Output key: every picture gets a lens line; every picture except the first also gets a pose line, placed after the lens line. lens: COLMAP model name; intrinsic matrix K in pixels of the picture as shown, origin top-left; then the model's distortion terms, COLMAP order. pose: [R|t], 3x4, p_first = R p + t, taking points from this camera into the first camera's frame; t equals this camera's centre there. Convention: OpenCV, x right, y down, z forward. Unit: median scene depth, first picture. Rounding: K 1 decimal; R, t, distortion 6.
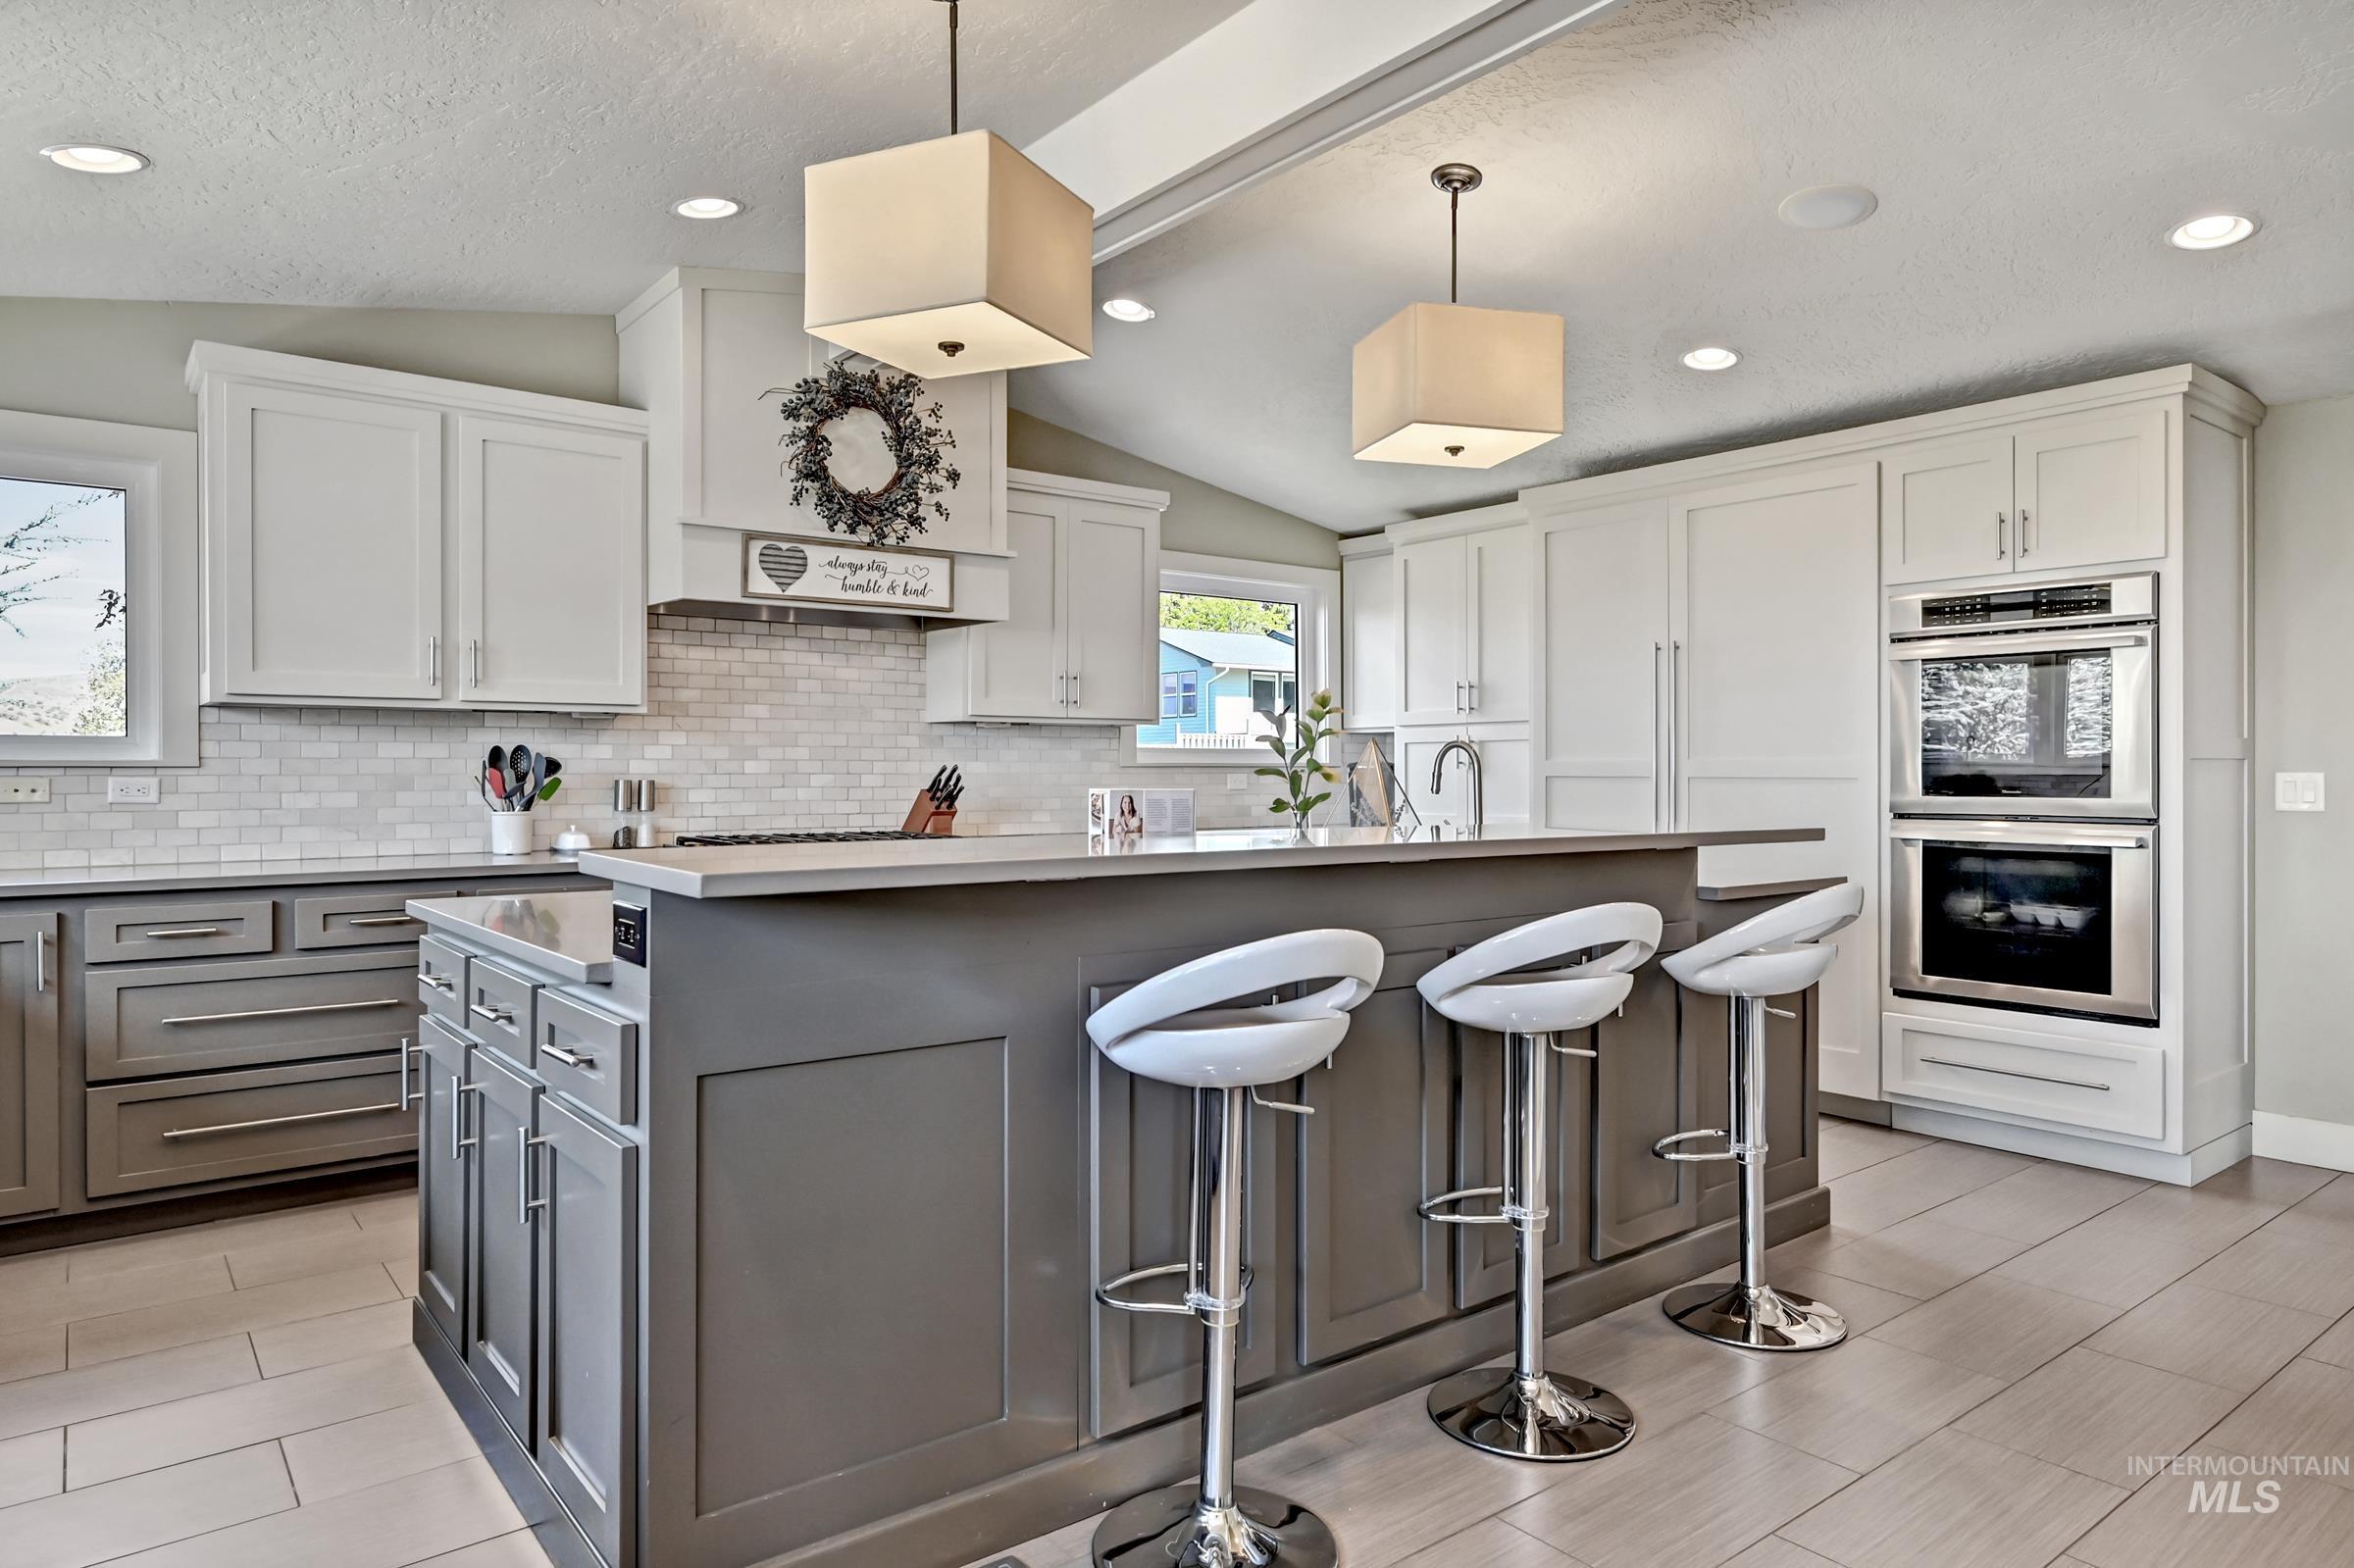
lens RADIAL K [[1442.1, 0, 1187.4], [0, 1442.1, 777.1], [0, 0, 1]] dist [-0.001302, -0.001729]
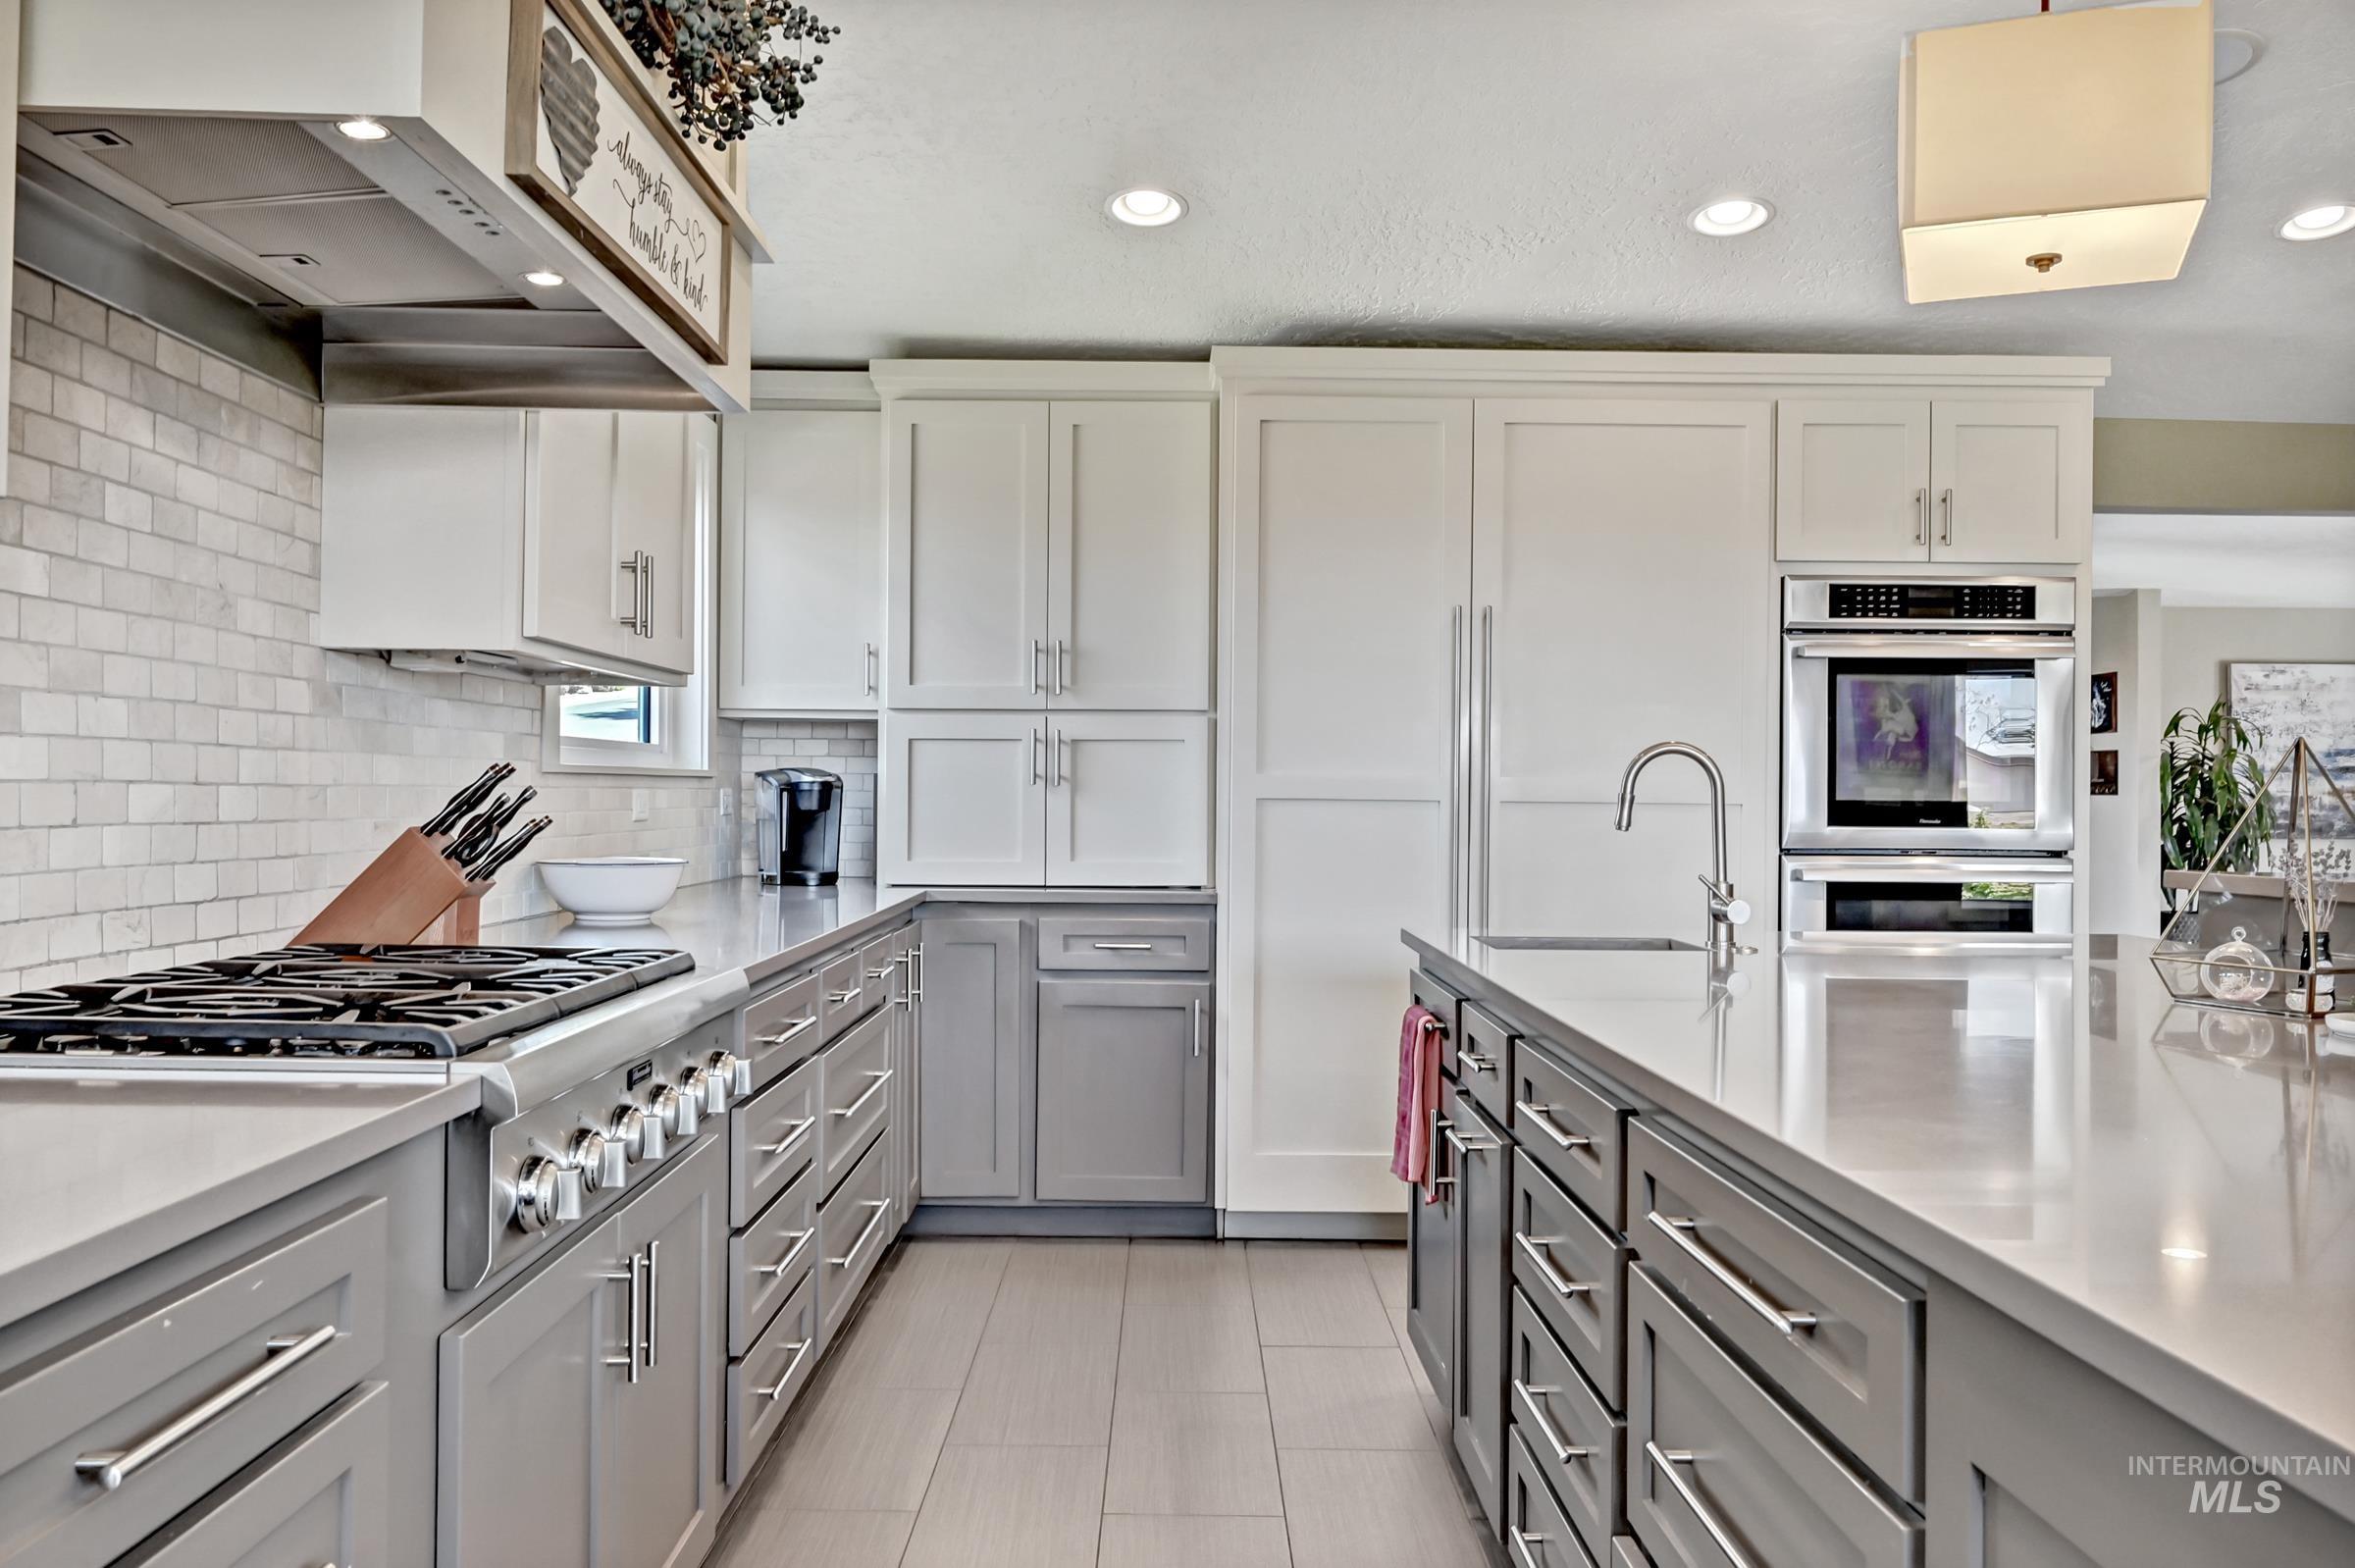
lens RADIAL K [[1801.3, 0, 1173.5], [0, 1801.3, 775.9], [0, 0, 1]] dist [0.002136, 0.002033]
pose [[0.614835, 0.013740, 0.788536, -0.442488], [-0.007014, 0.999904, -0.011953, -0.000645], [-0.788624, 0.001818, 0.614873, 0.579102]]
